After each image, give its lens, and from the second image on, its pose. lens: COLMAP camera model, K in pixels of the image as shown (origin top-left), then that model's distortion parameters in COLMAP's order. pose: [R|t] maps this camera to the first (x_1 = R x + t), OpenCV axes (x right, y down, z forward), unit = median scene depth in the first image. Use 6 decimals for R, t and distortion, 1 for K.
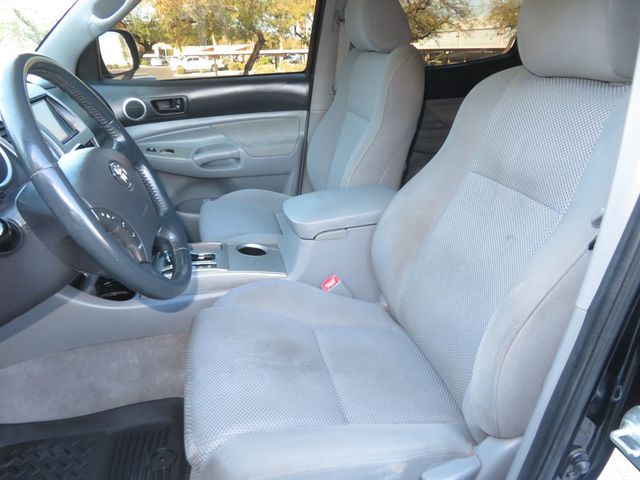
lens RADIAL K [[464.2, 0, 320.5], [0, 464.2, 241.3], [0, 0, 1]] dist [-0.008939, 0.009666]
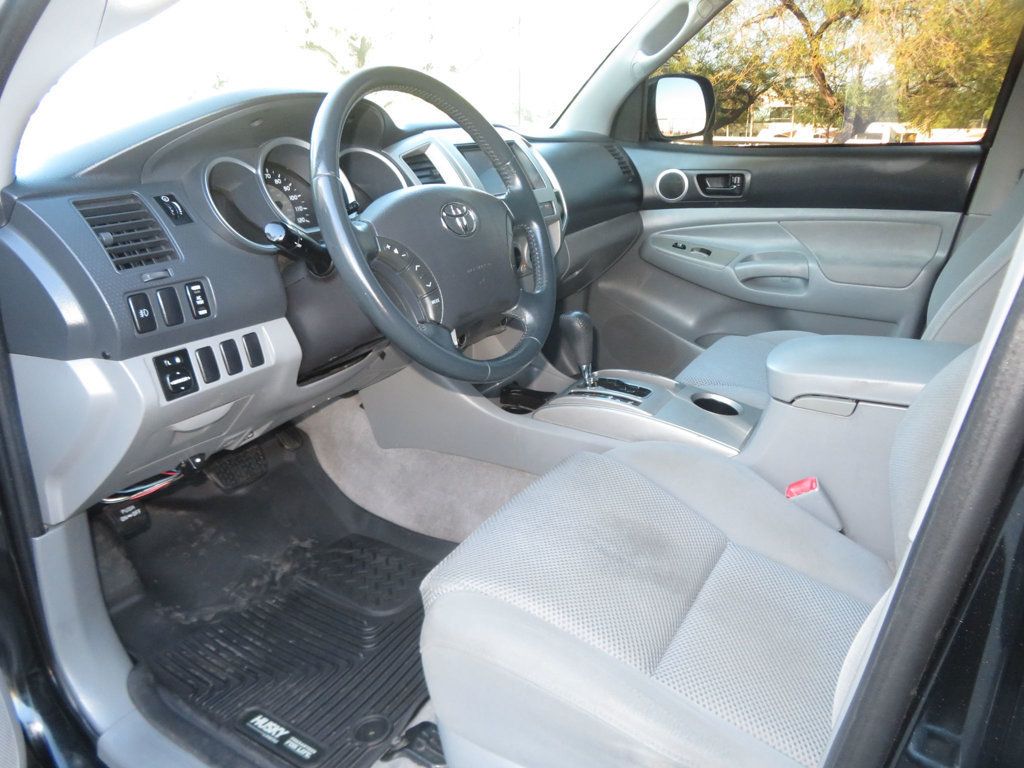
lens RADIAL K [[742.7, 0, 507.9], [0, 742.7, 388.1], [0, 0, 1]] dist [-0.008939, 0.009666]
pose [[0.719133, 0.242964, -0.651012, 0.311974], [-0.281373, 0.958452, 0.046888, 0.031843], [0.635356, 0.149459, 0.757618, 0.072981]]
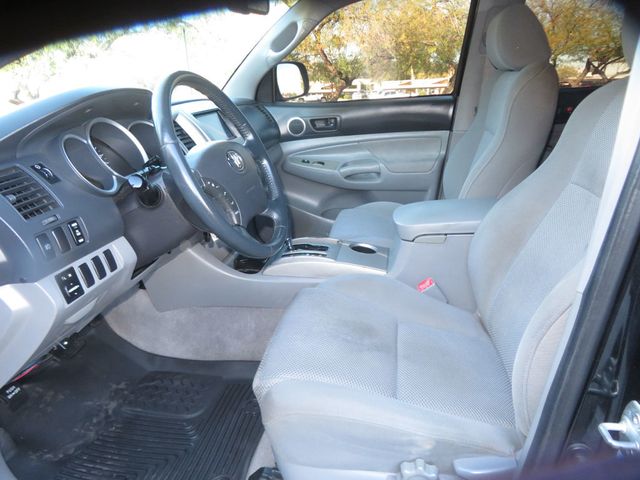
lens RADIAL K [[464.2, 0, 319.3], [0, 464.2, 241.6], [0, 0, 1]] dist [-0.008939, 0.009666]
pose [[0.921662, 0.101535, -0.374472, 0.178560], [-0.125126, 0.991368, -0.039162, 0.062650], [0.367263, 0.082950, 0.926411, -0.067719]]
